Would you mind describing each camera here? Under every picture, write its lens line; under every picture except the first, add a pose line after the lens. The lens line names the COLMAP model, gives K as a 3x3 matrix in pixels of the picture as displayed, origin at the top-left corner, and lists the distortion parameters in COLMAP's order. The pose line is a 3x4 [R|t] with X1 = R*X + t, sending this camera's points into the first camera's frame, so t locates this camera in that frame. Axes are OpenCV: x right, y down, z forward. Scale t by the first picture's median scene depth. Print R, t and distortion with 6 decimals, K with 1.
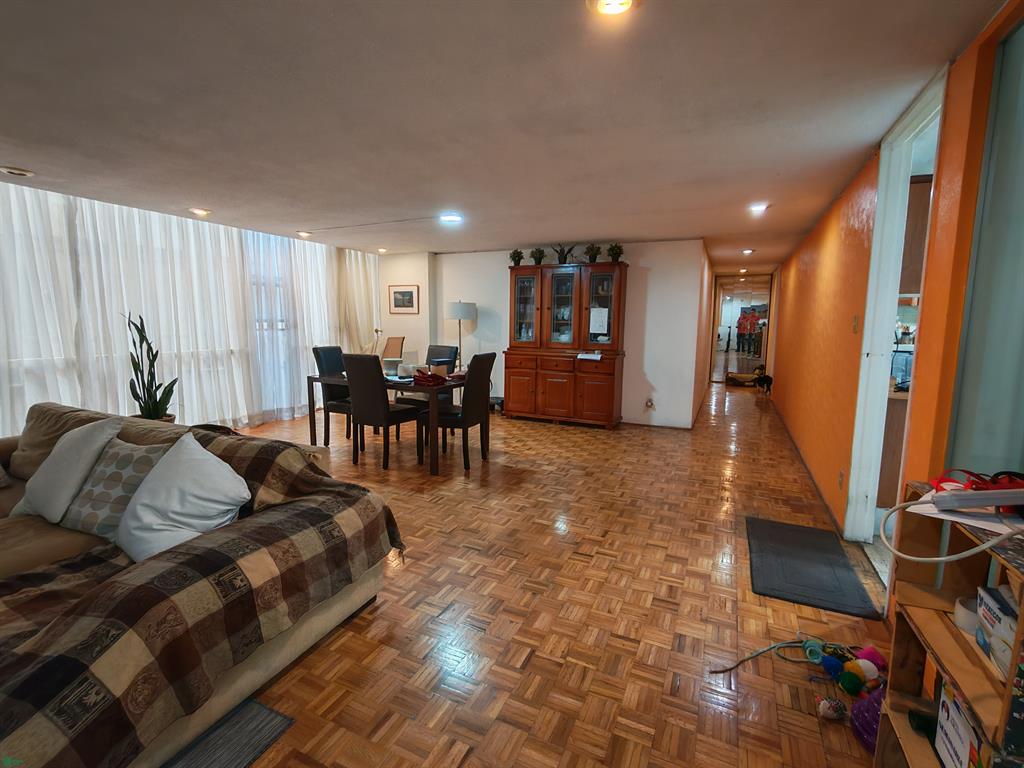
lens RADIAL K [[469.6, 0, 512.0], [0, 469.6, 384.0], [0, 0, 1]] dist [-0.012960, 0.005654]
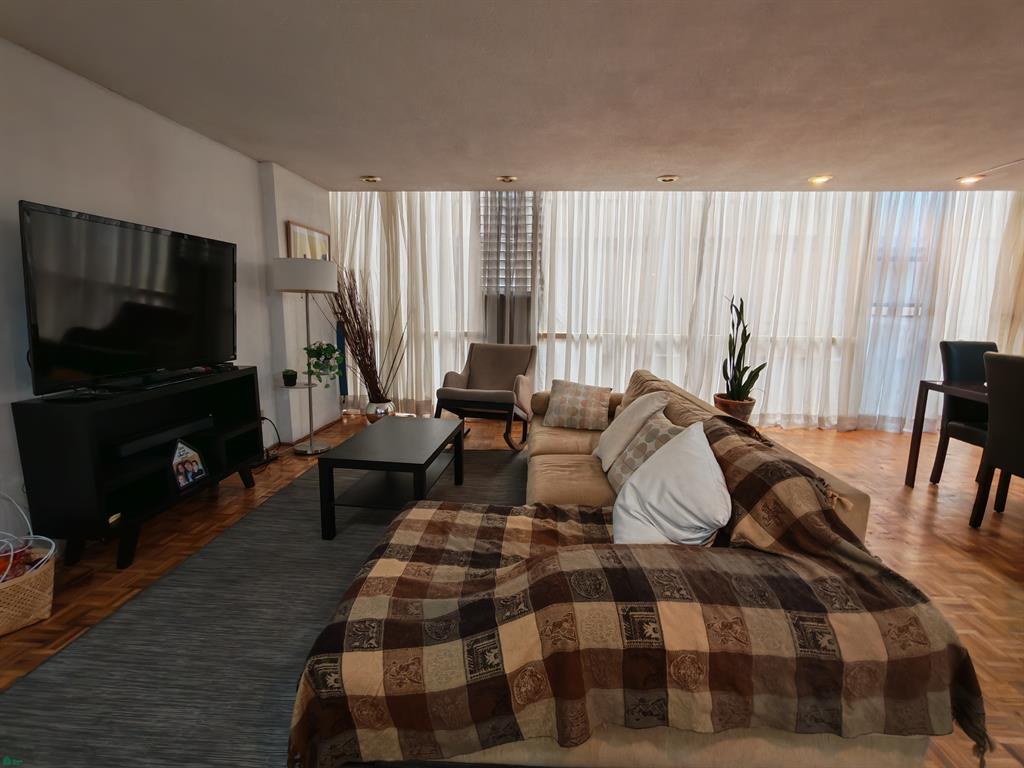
lens RADIAL K [[469.6, 0, 512.0], [0, 469.6, 384.0], [0, 0, 1]] dist [-0.012960, 0.005654]
pose [[0.365855, 0.149569, -0.918574, -0.023392], [-0.130355, 0.985507, 0.108549, -0.016019], [0.921497, 0.080027, 0.380050, 0.354455]]
